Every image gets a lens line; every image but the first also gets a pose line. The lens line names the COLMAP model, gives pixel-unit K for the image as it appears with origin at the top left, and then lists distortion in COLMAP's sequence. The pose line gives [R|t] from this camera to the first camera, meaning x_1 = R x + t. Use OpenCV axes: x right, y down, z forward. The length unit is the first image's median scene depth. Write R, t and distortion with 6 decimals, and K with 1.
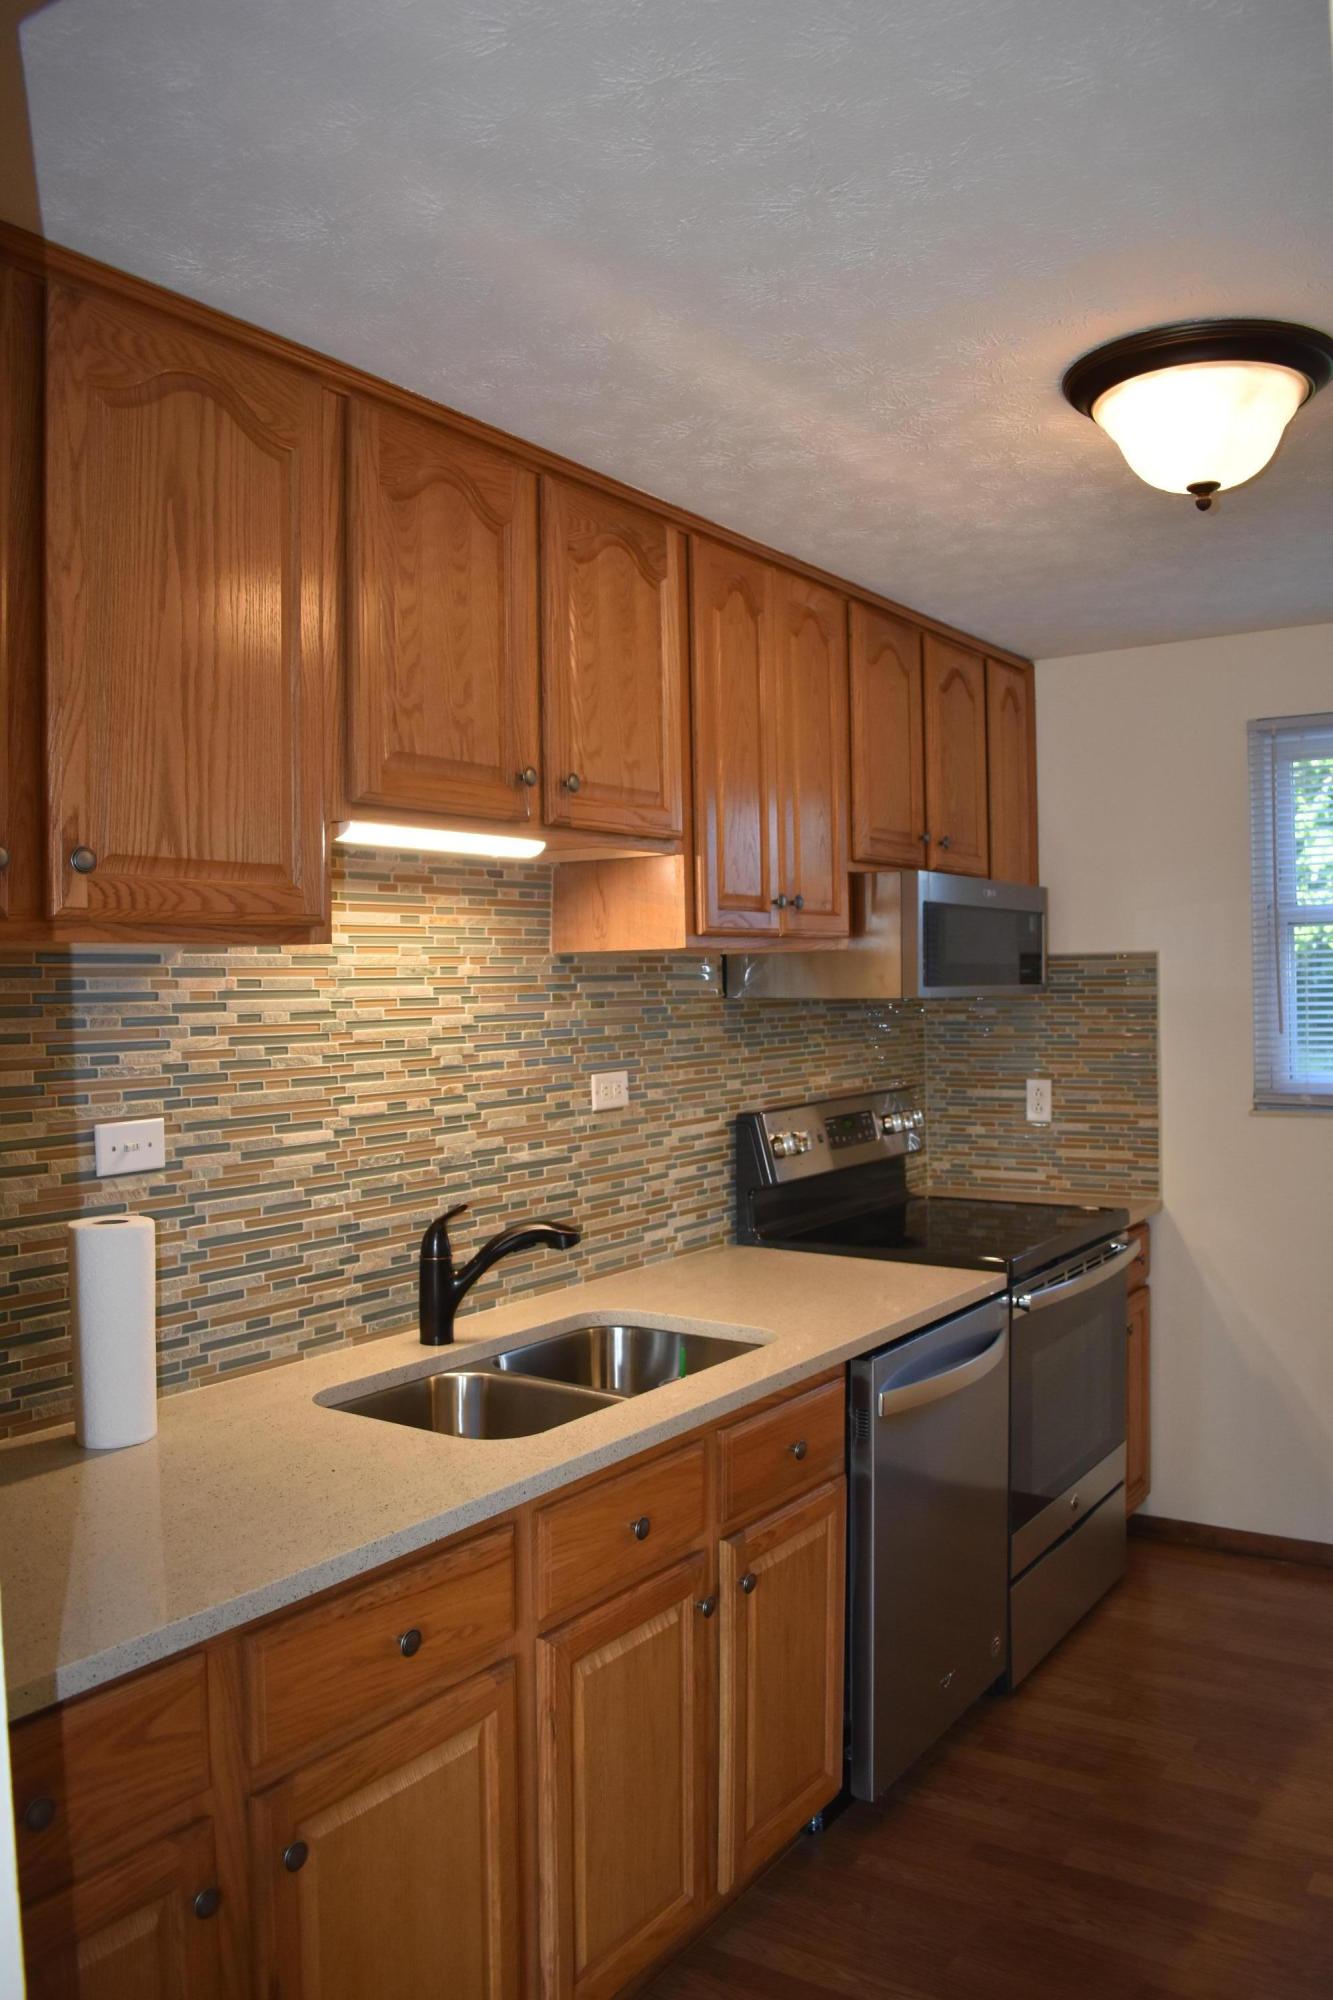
lens RADIAL K [[1578.5, 0, 657.9], [0, 1578.5, 1001.2], [0, 0, 1]] dist [-0.096391, 0.018328]
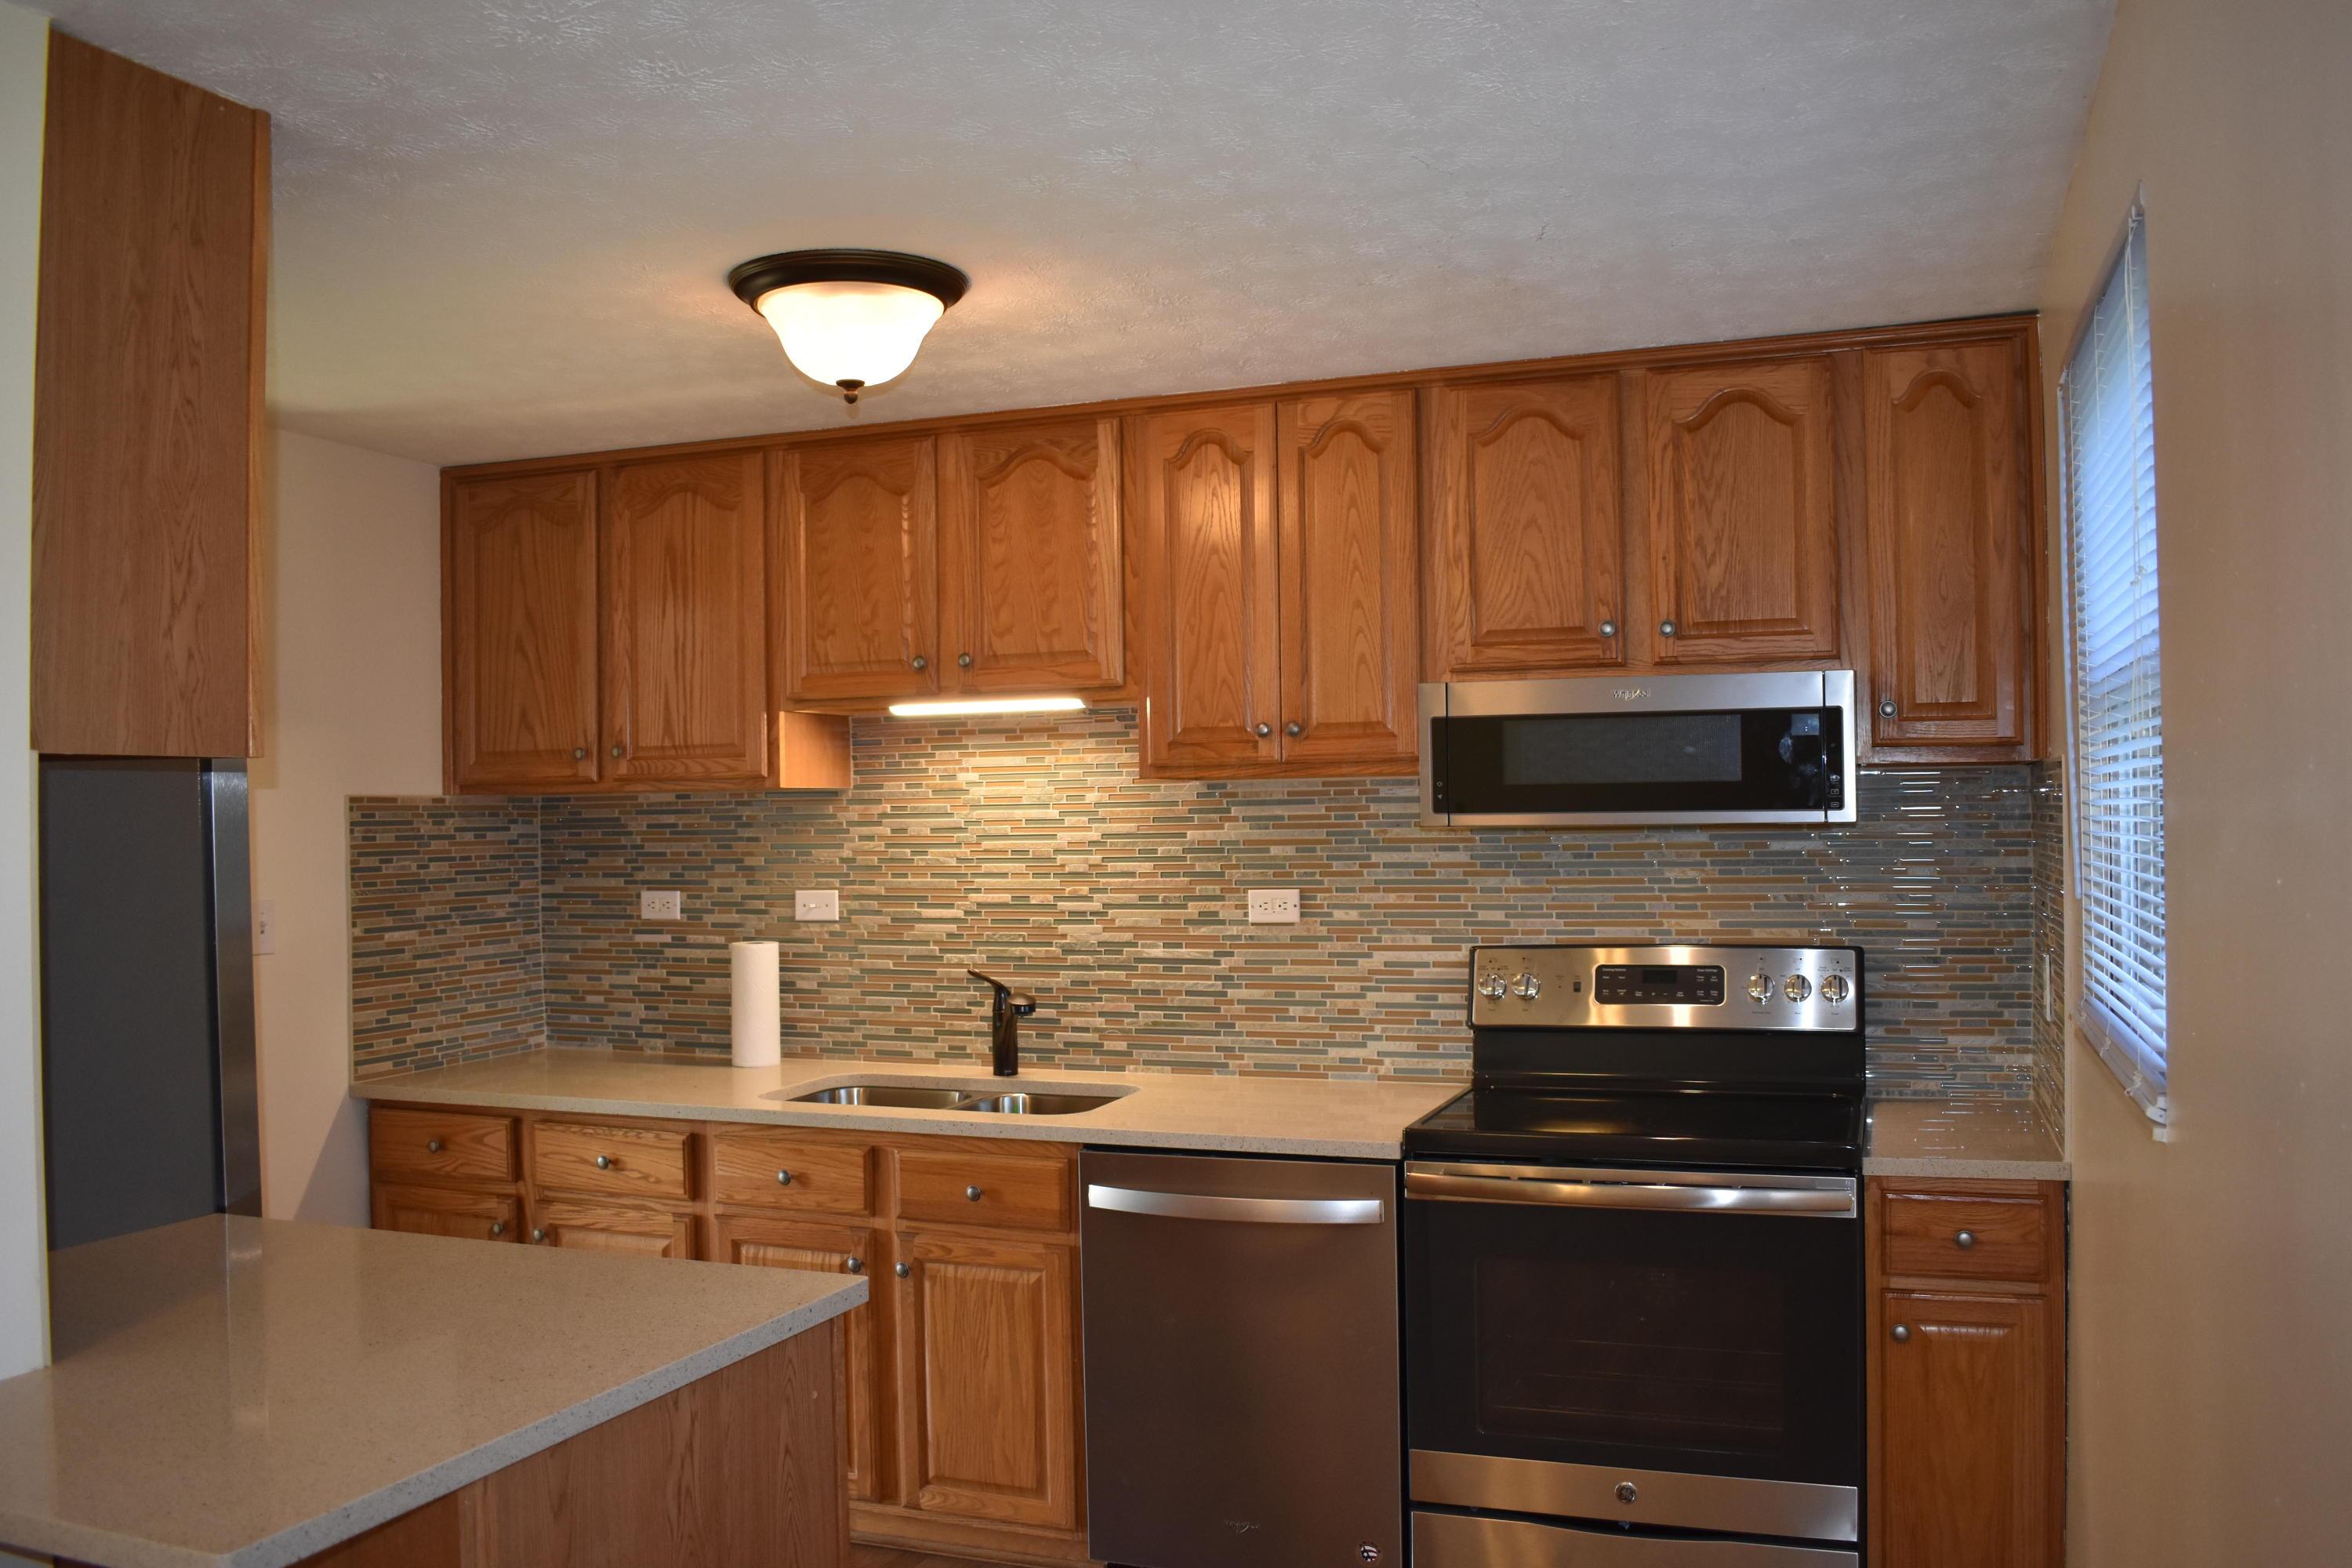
lens RADIAL K [[1856.3, 0, 1167.4], [0, 1856.3, 787.4], [0, 0, 1]] dist [-0.096391, 0.018328]
pose [[0.231052, 0.001411, -0.972940, 1.399490], [-0.001194, 0.999999, 0.001166, -0.030782], [0.972941, 0.000892, 0.231053, 0.745921]]
